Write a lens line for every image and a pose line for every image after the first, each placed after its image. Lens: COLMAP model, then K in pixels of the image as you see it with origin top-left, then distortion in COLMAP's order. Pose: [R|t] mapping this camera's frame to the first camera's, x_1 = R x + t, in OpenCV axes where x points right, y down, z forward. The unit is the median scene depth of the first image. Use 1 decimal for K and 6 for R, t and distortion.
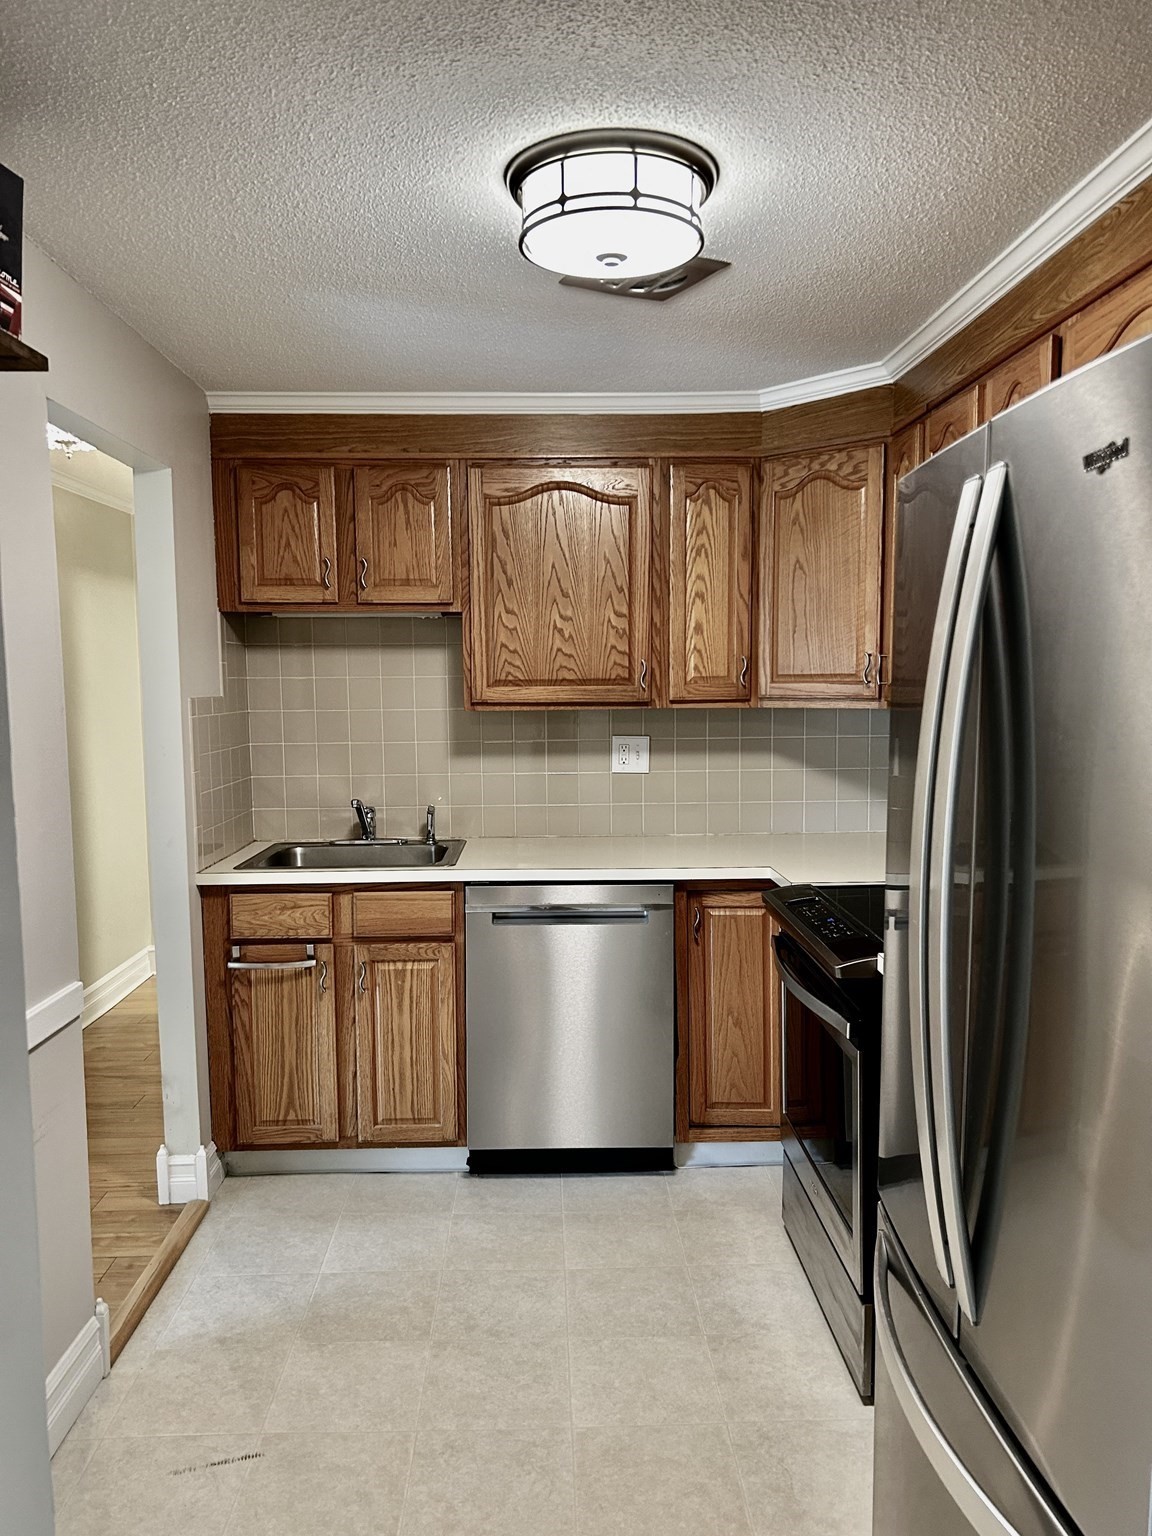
lens RADIAL K [[1149.4, 0, 570.2], [0, 1149.4, 771.3], [0, 0, 1]] dist [0.037265, -0.044177]
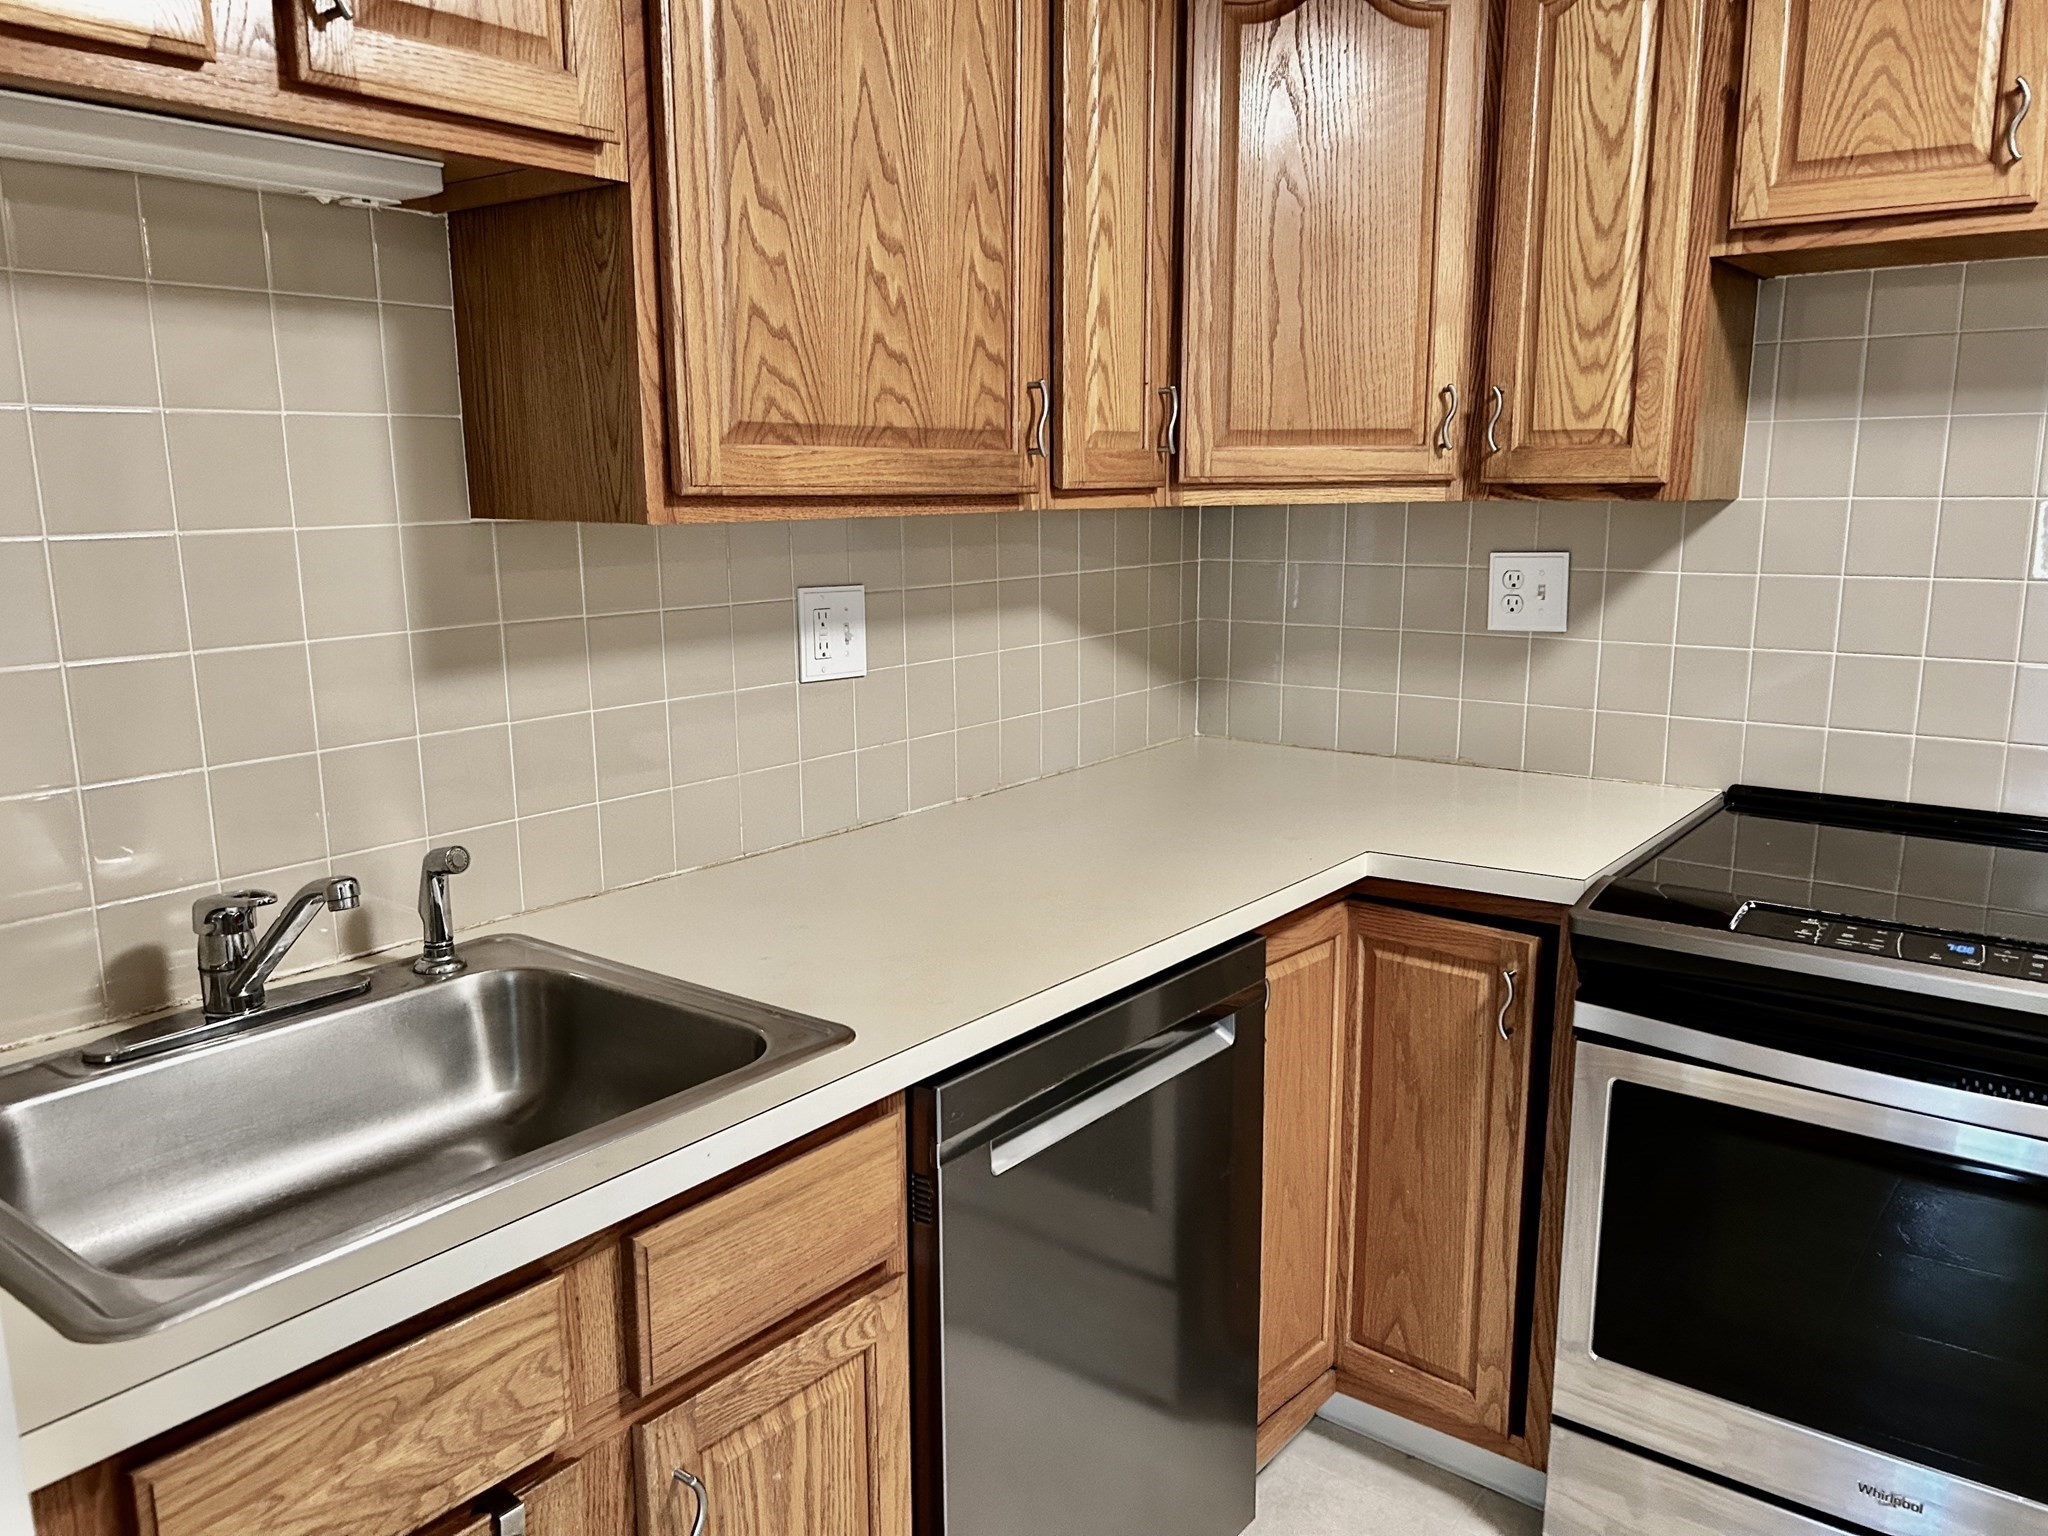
lens RADIAL K [[1532.6, 0, 960.8], [0, 1532.6, 779.6], [0, 0, 1]] dist [0.037265, -0.044177]
pose [[0.639270, -0.141801, 0.755795, -0.361943], [0.069069, 0.989467, 0.127221, -0.031802], [-0.765874, -0.029127, 0.642331, 0.681426]]
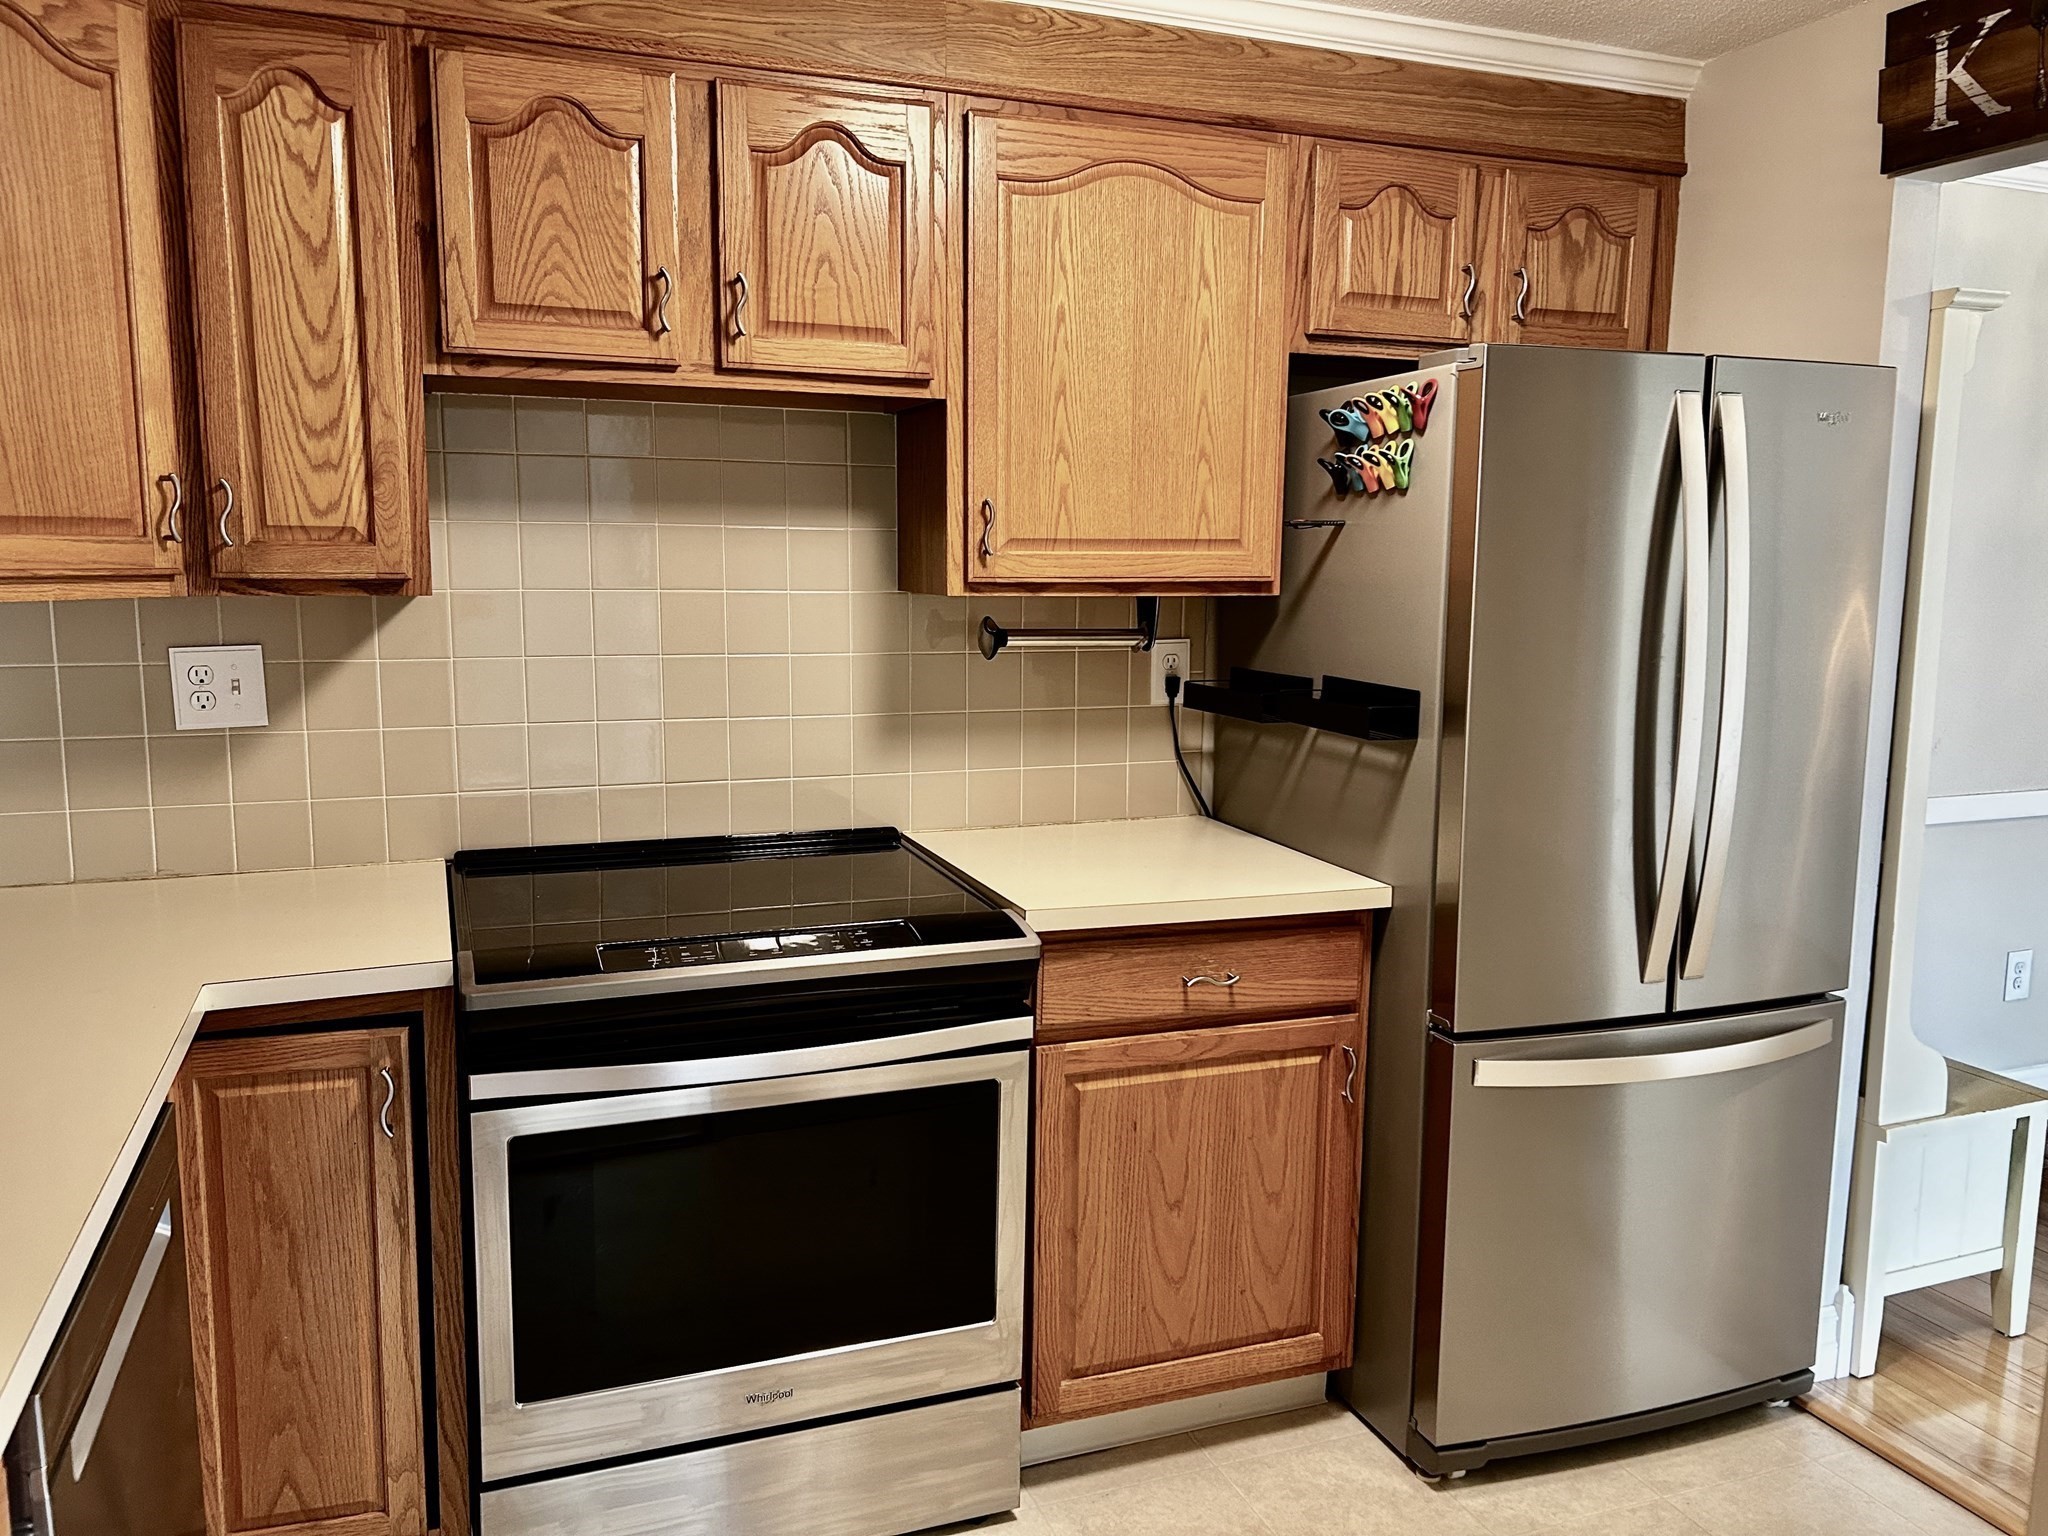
lens RADIAL K [[1532.6, 0, 1016.3], [0, 1532.6, 762.7], [0, 0, 1]] dist [0.037265, -0.044177]
pose [[-0.329462, -0.121068, 0.936374, -0.406511], [0.080317, 0.984556, 0.155557, -0.056018], [-0.940746, 0.126457, -0.314651, 0.841266]]
